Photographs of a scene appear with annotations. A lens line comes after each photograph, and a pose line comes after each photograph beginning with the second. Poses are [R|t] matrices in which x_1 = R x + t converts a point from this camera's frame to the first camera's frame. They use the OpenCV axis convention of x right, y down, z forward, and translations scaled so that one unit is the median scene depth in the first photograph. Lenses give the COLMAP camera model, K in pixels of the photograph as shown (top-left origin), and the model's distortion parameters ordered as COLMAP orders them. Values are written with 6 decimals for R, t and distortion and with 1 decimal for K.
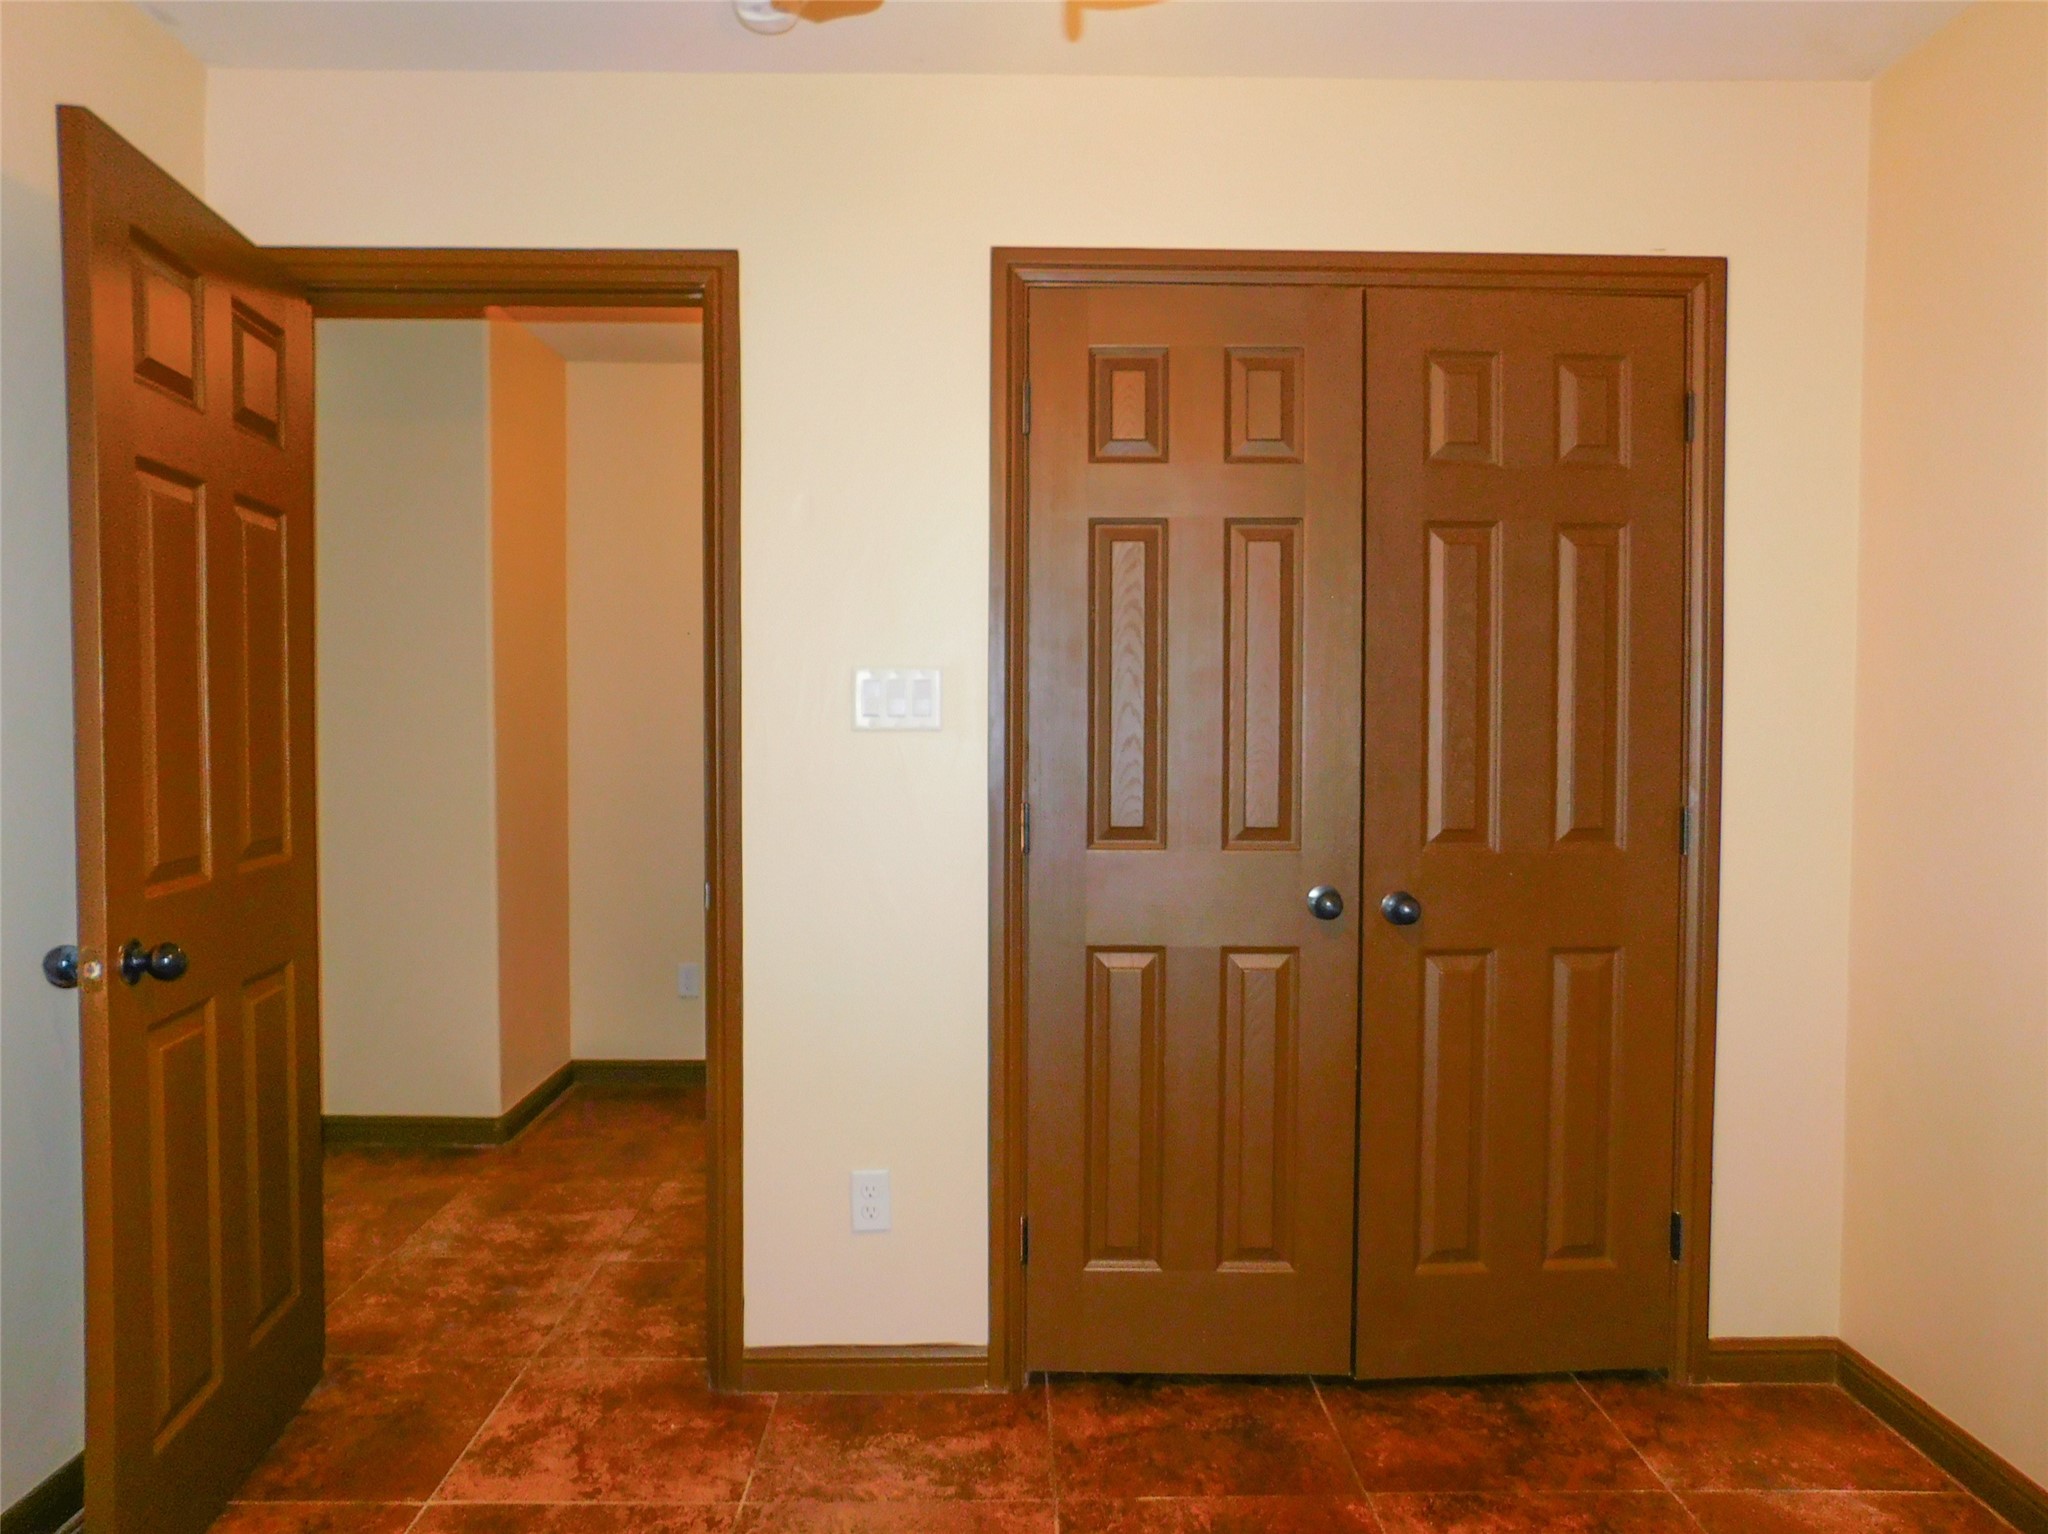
lens RADIAL K [[1368.6, 0, 1029.9], [0, 1368.6, 762.8], [0, 0, 1]] dist [-0.078979, 0.075883]
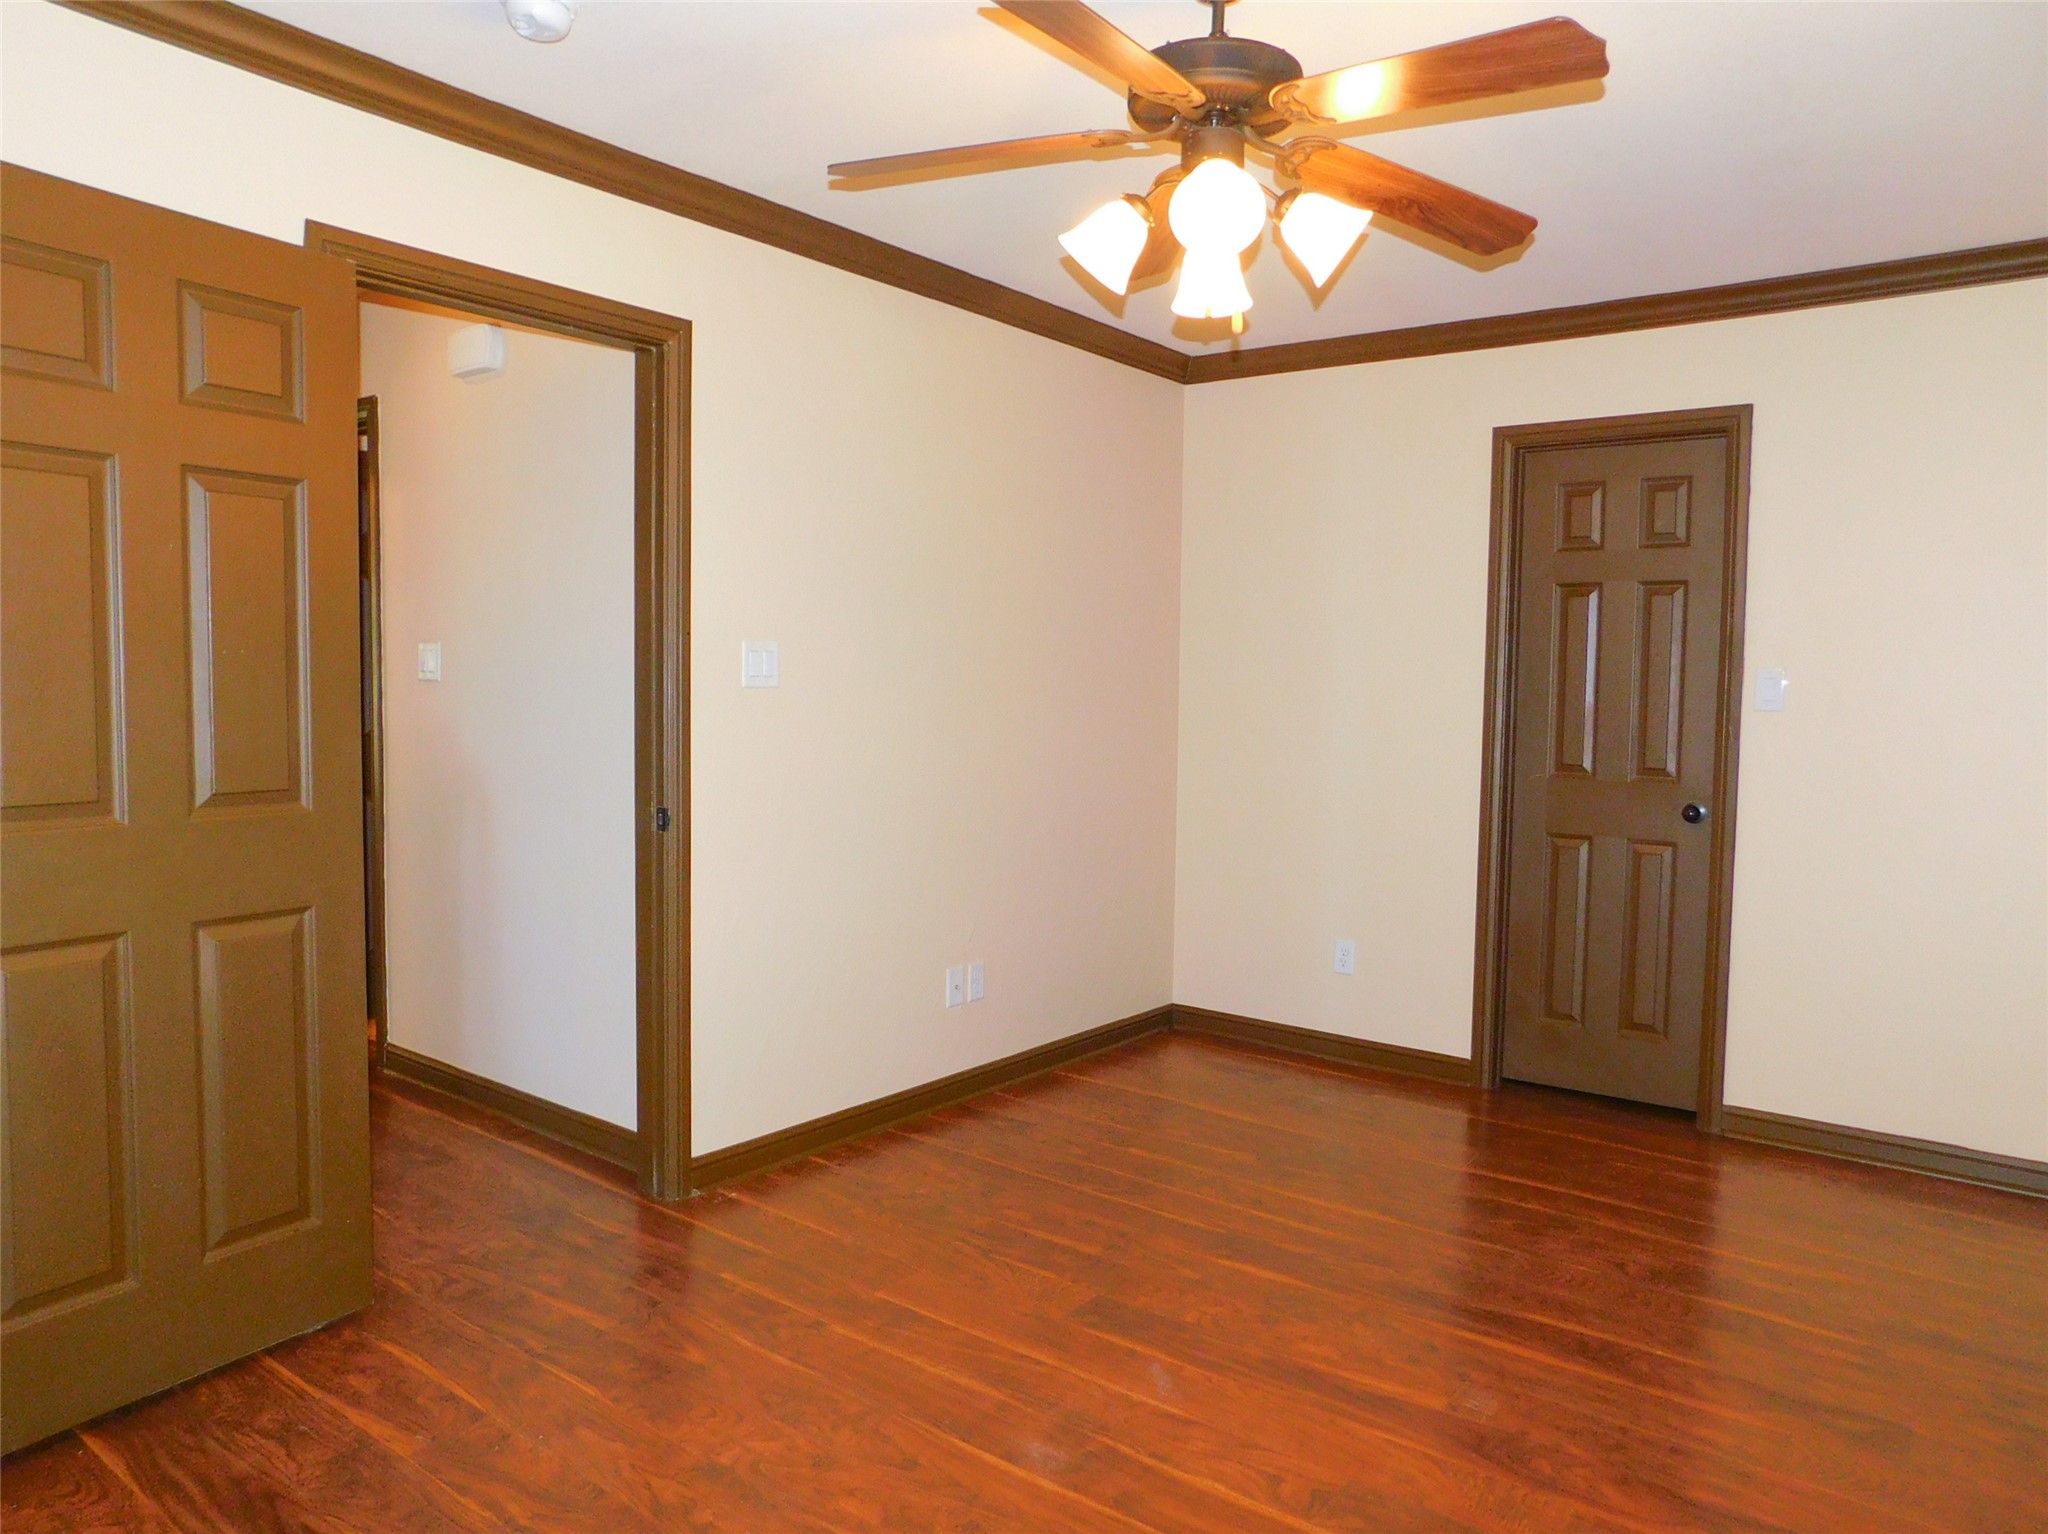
lens RADIAL K [[1368.6, 0, 1029.9], [0, 1368.6, 762.8], [0, 0, 1]] dist [-0.078979, 0.075883]
pose [[0.563337, -0.043010, 0.825107, -0.147574], [0.017820, 0.999044, 0.039910, 0.000254], [-0.826035, -0.007779, 0.563565, -0.001142]]
